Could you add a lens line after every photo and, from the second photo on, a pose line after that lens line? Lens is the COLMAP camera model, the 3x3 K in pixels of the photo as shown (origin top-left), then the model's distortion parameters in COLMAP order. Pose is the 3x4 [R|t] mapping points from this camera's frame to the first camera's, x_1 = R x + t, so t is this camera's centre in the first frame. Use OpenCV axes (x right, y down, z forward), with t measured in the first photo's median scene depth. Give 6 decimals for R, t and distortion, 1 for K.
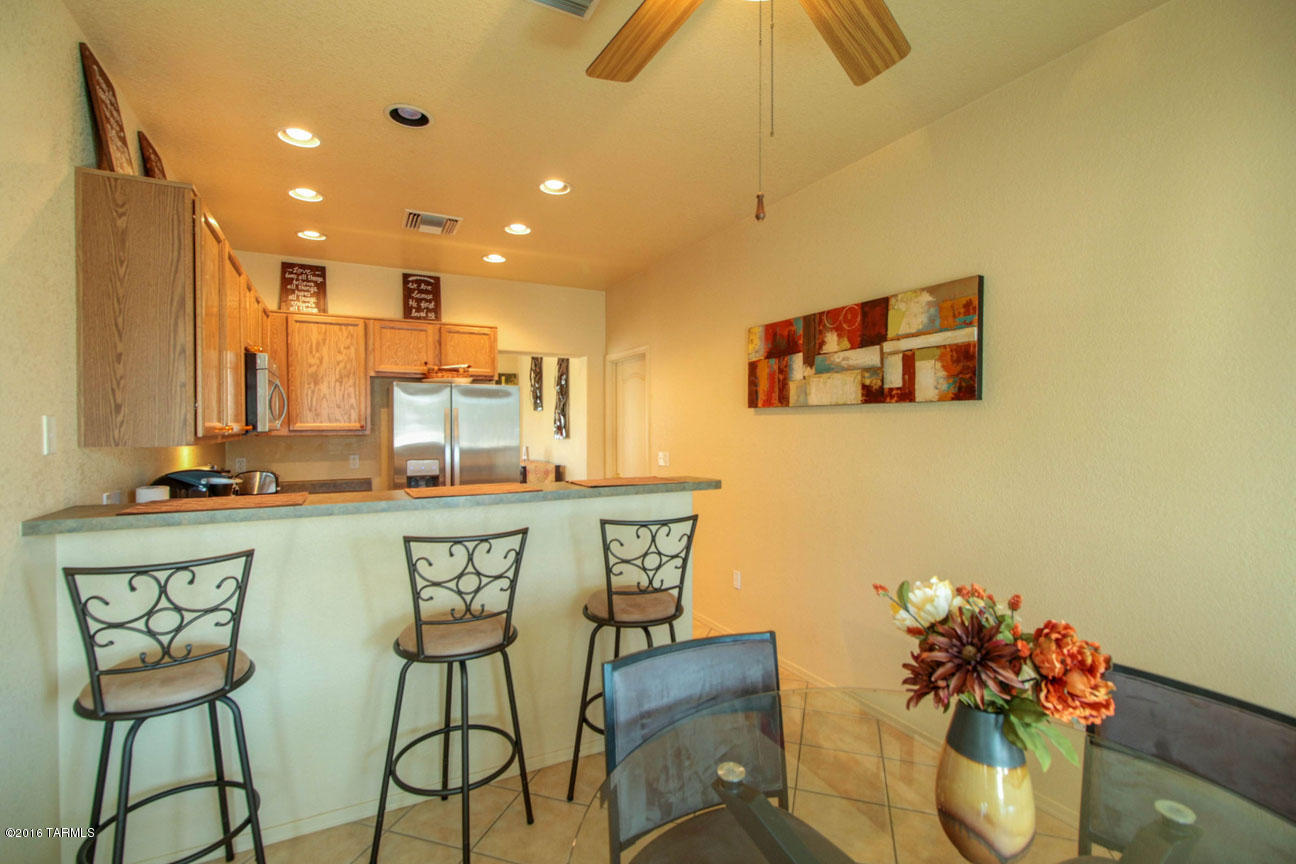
lens RADIAL K [[593.6, 0, 650.7], [0, 593.6, 429.5], [0, 0, 1]] dist [0.010258, -0.003787]
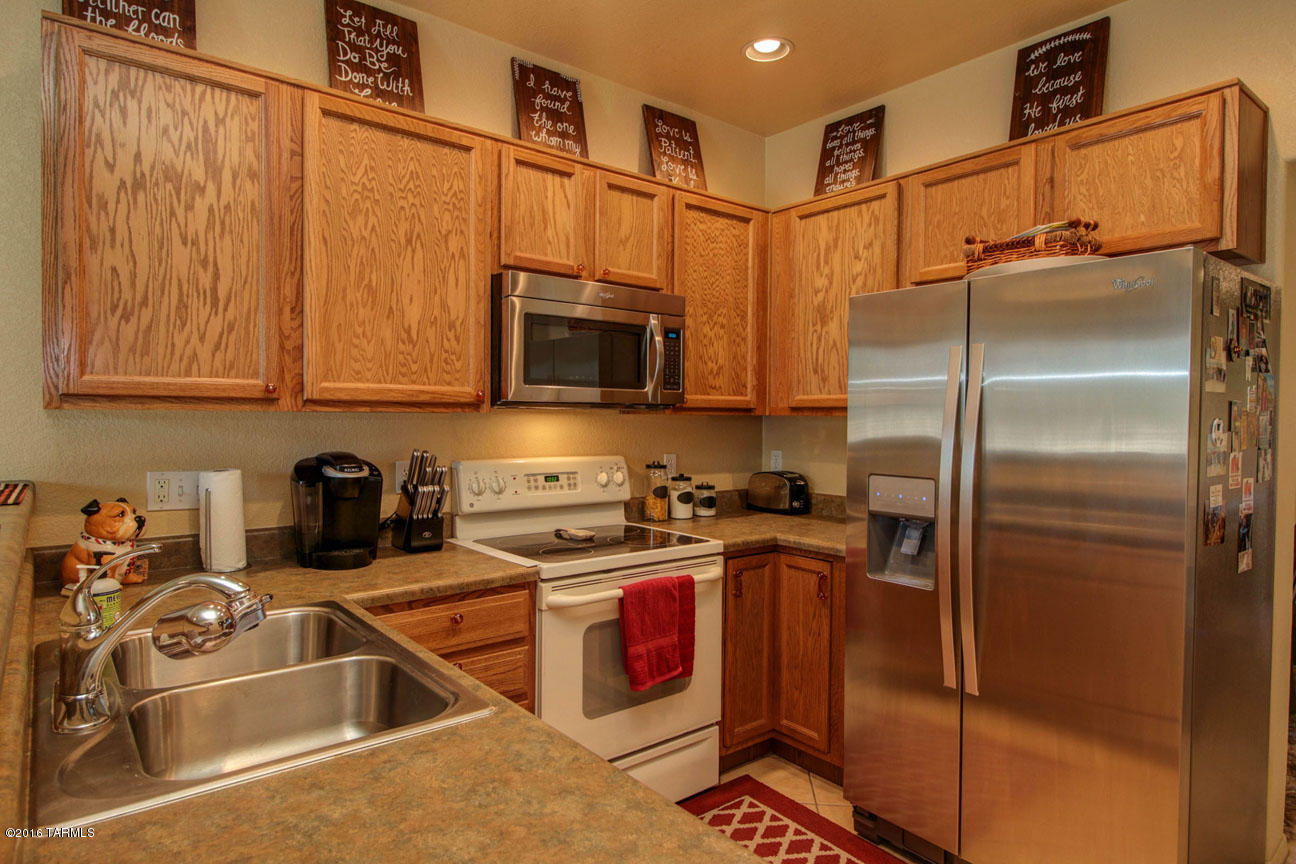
lens RADIAL K [[738.2, 0, 641.0], [0, 738.2, 433.5], [0, 0, 1]] dist [-0.000573, -0.005498]
pose [[0.185664, 0.027023, -0.982242, 0.078771], [-0.014935, 0.999584, 0.024677, 0.010826], [0.982500, 0.010088, 0.185991, 0.686378]]
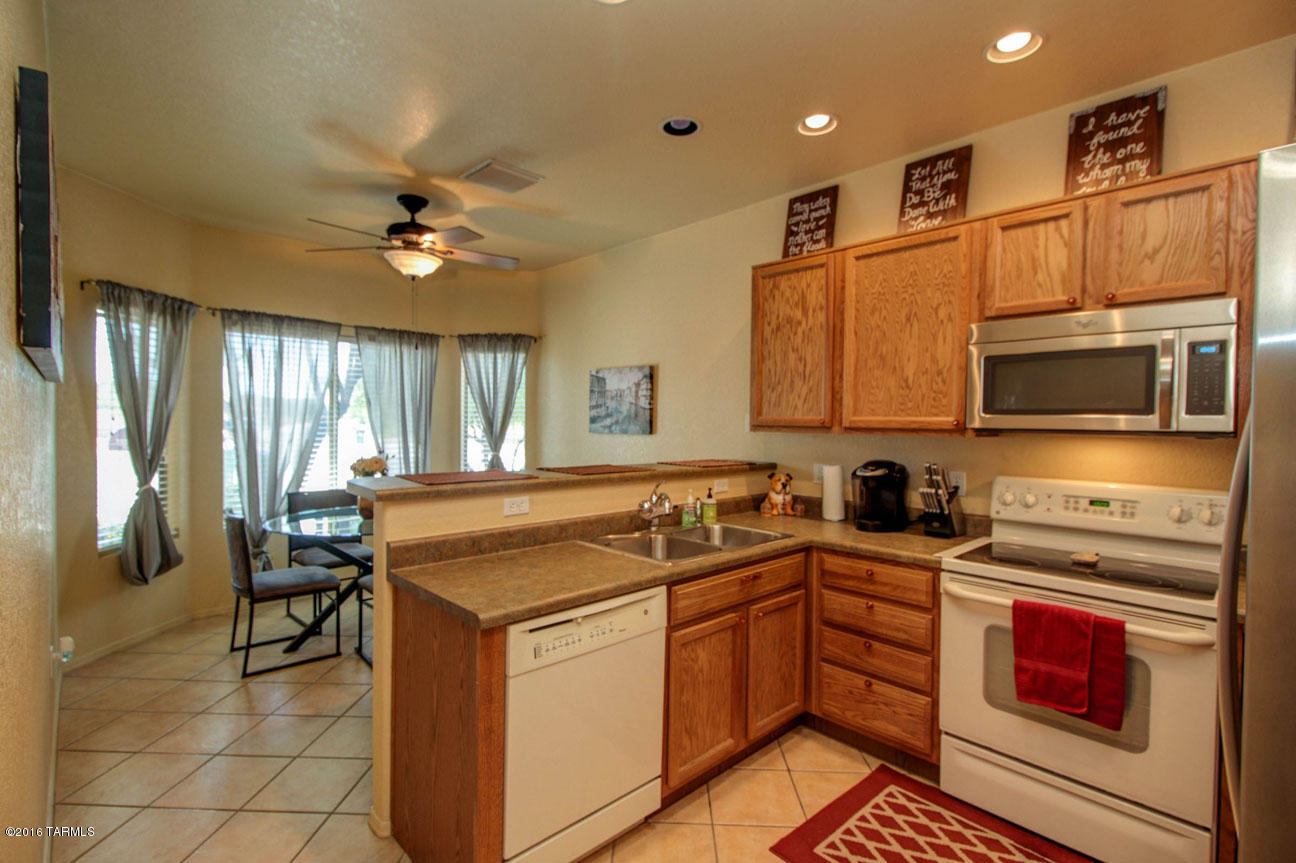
lens RADIAL K [[593.6, 0, 645.1], [0, 593.6, 430.7], [0, 0, 1]] dist [0.010258, -0.003787]
pose [[-0.966335, -0.005921, -0.257219, -0.035954], [-0.012096, 0.999675, 0.022429, -0.003760], [0.257002, 0.024785, -0.966093, 1.120795]]
